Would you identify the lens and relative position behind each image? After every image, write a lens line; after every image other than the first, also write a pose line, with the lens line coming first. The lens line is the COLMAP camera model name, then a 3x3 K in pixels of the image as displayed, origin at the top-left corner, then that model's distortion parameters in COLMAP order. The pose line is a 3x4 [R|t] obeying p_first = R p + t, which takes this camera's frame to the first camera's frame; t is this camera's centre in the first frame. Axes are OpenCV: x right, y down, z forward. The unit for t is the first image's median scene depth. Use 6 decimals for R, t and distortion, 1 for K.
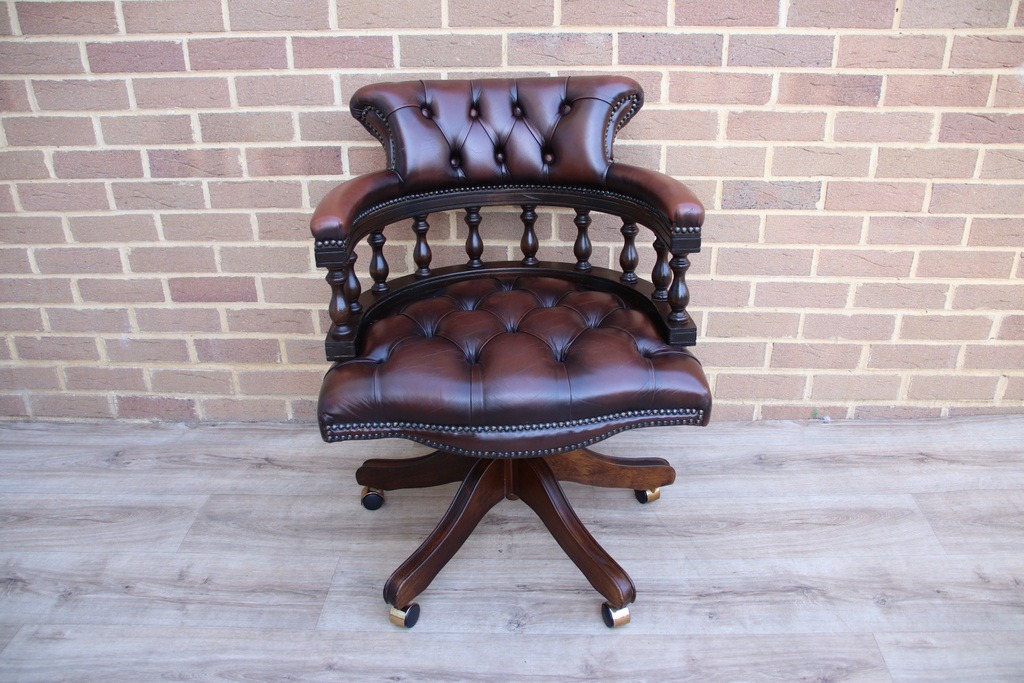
lens RADIAL K [[867.2, 0, 514.2], [0, 867.2, 350.9], [0, 0, 1]] dist [-0.130860, 0.124631]
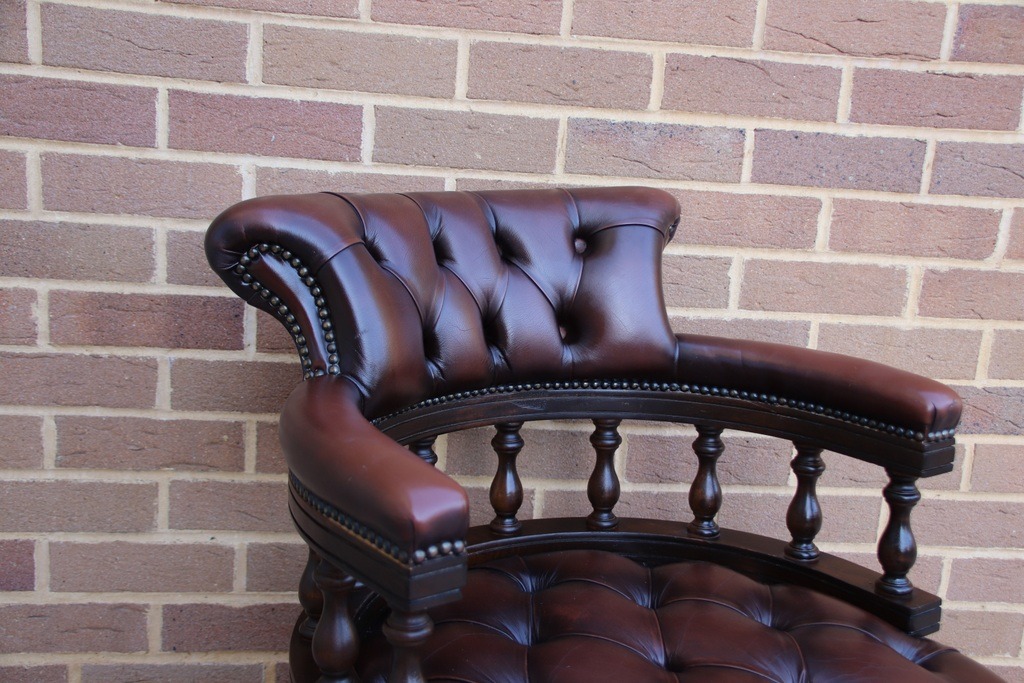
lens RADIAL K [[1217.4, 0, 522.4], [0, 1217.4, 359.1], [0, 0, 1]] dist [0.100769, 0.000000]
pose [[0.980993, 0.036628, 0.190557, -0.183127], [0.003105, 0.978934, -0.204154, -0.045807], [-0.194020, 0.200866, 0.960213, 0.246178]]
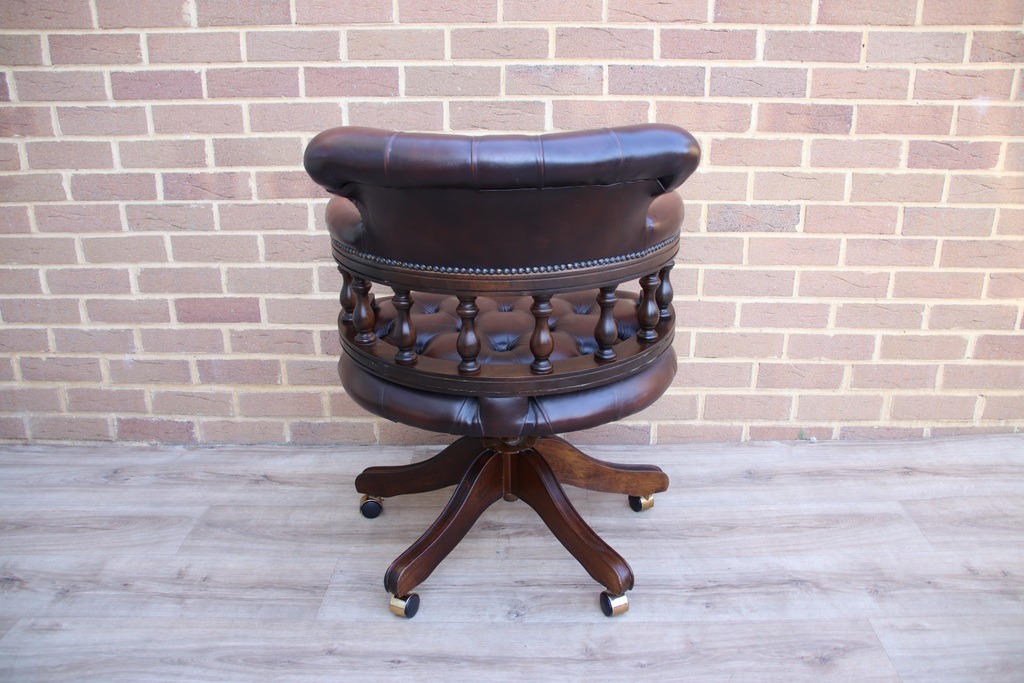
lens RADIAL K [[867.2, 0, 511.6], [0, 867.2, 349.1], [0, 0, 1]] dist [-0.130860, 0.124631]
pose [[0.999839, 0.003554, 0.017603, -0.017601], [-0.001501, 0.993326, -0.115333, 0.105677], [-0.017896, 0.115288, 0.993171, -0.031098]]
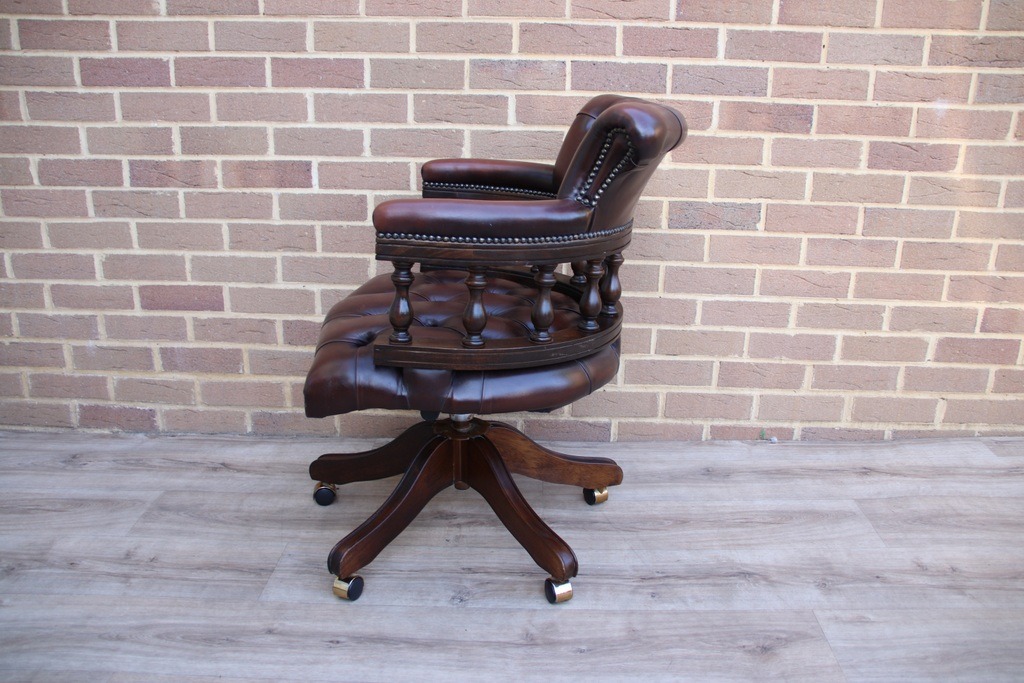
lens RADIAL K [[867.2, 0, 509.4], [0, 867.2, 346.2], [0, 0, 1]] dist [-0.130860, 0.124631]
pose [[0.999455, 0.024271, 0.022384, 0.026434], [-0.020892, 0.989861, -0.140495, 0.139263], [-0.025567, 0.139950, 0.989828, -0.030118]]
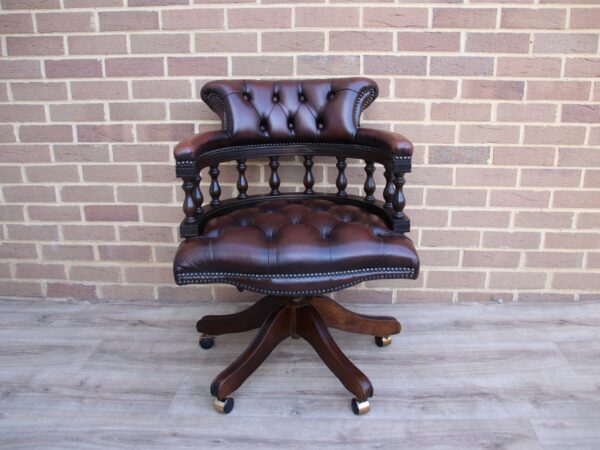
lens RADIAL K [[569.3, 0, 301.0], [0, 569.3, 230.2], [0, 0, 1]] dist [-0.084516, 0.000000]
pose [[0.999865, 0.011015, -0.012152, 0.016888], [-0.012565, 0.990643, -0.135899, 0.111194], [0.010541, 0.136033, 0.990648, -0.041963]]
